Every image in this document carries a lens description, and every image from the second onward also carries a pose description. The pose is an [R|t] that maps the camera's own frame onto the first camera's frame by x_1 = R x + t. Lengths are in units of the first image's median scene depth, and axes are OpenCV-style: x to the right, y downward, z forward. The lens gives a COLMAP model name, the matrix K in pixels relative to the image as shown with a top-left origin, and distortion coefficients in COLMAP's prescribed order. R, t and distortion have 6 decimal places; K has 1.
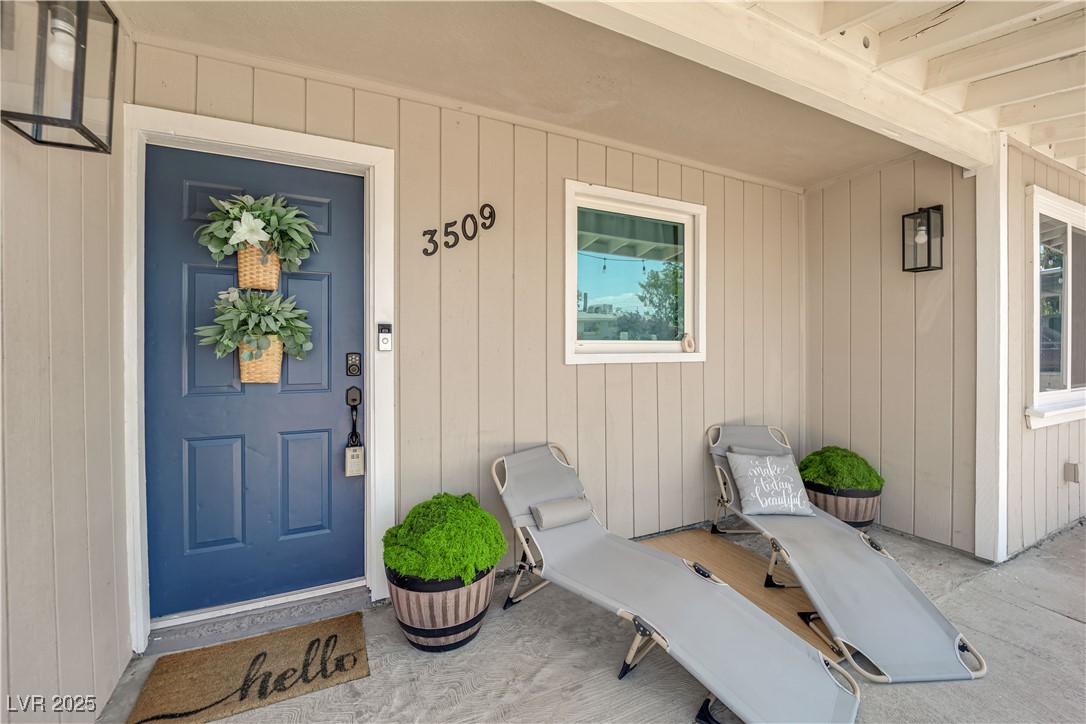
lens RADIAL K [[439.9, 0, 540.0], [0, 439.9, 353.0], [0, 0, 1]] dist [0.000161, -0.001003]
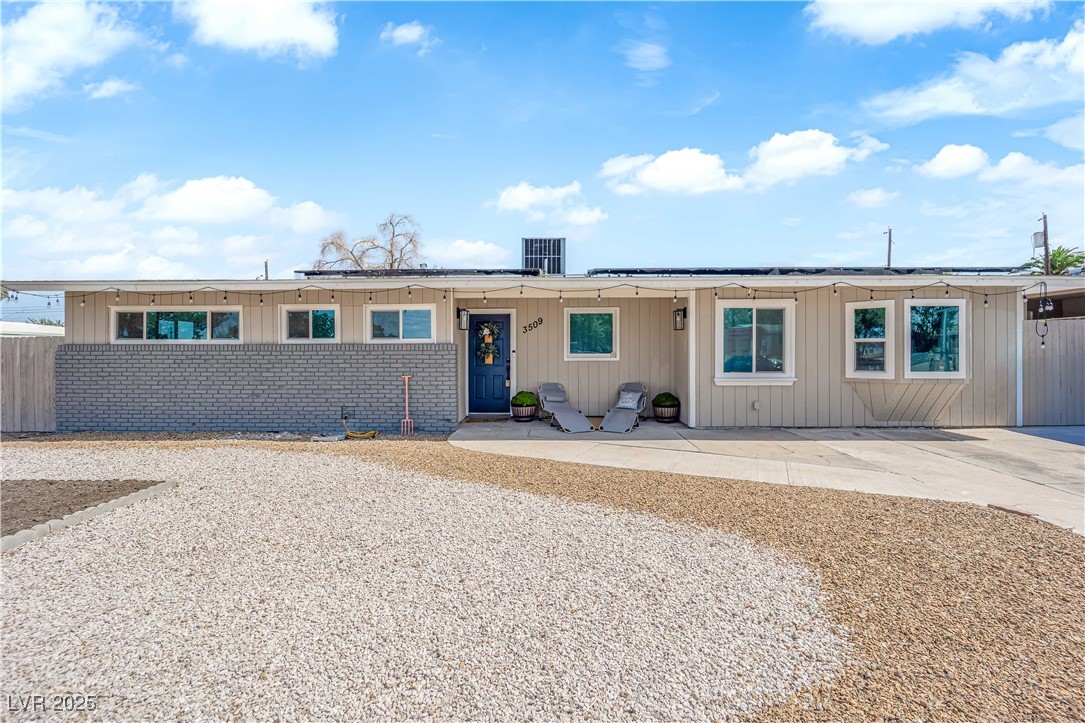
lens RADIAL K [[439.5, 0, 547.6], [0, 439.5, 359.4], [0, 0, 1]] dist [0.000161, -0.001003]
pose [[0.890259, 0.007159, -0.455399, 1.804238], [-0.003470, 0.999954, 0.008935, -0.018249], [0.455442, -0.006375, 0.890243, -2.525708]]
